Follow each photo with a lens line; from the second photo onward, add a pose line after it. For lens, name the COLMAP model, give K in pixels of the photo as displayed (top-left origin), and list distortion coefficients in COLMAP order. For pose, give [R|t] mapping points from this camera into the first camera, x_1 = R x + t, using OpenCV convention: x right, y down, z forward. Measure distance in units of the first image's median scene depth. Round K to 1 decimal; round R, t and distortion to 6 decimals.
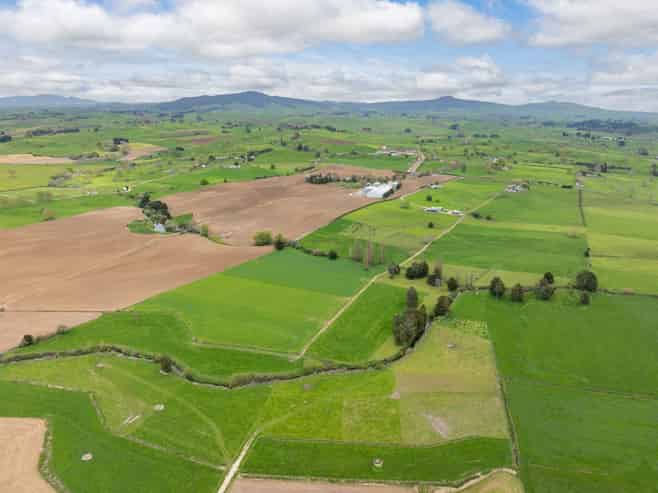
lens RADIAL K [[464.4, 0, 329.0], [0, 464.4, 246.5], [0, 0, 1]] dist [-0.036764, 0.000101]
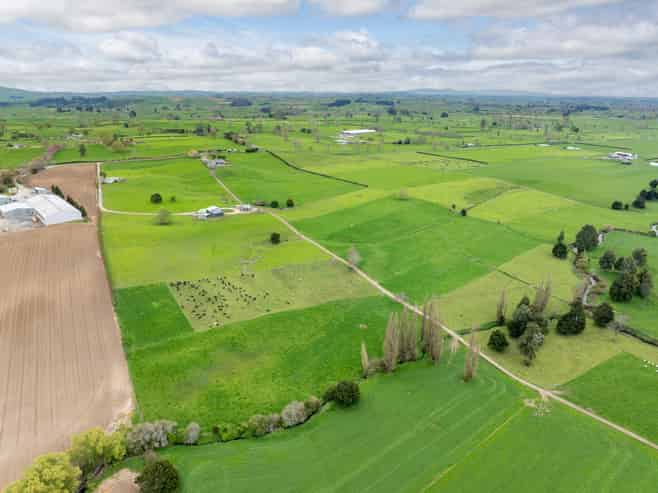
lens RADIAL K [[464.4, 0, 329.0], [0, 464.4, 246.5], [0, 0, 1]] dist [-0.036764, 0.000101]
pose [[0.446275, -0.295346, 0.844754, -0.140422], [0.266771, 0.944957, 0.189447, -0.083716], [-0.854208, 0.140810, 0.500500, 0.475836]]
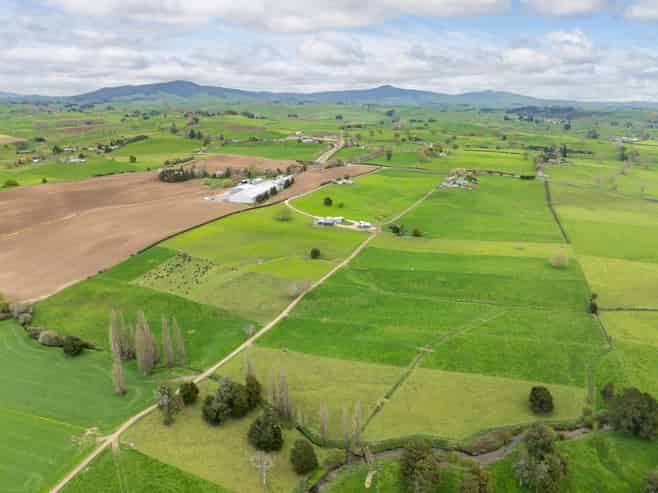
lens RADIAL K [[464.4, 0, 329.0], [0, 464.4, 246.5], [0, 0, 1]] dist [-0.036764, 0.000101]
pose [[0.992973, -0.039327, 0.111619, 0.120389], [0.037636, 0.999143, 0.017220, -0.044113], [-0.112200, -0.012898, 0.993602, 0.302058]]
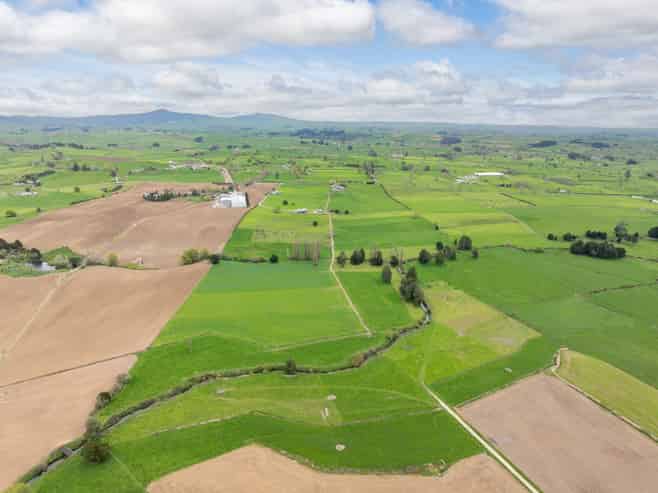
lens RADIAL K [[464.4, 0, 329.0], [0, 464.4, 246.5], [0, 0, 1]] dist [-0.036764, 0.000101]
pose [[0.825837, -0.150498, 0.543455, -0.264844], [0.164675, 0.986084, 0.022833, -0.007290], [-0.539329, 0.070637, 0.839128, 0.019442]]
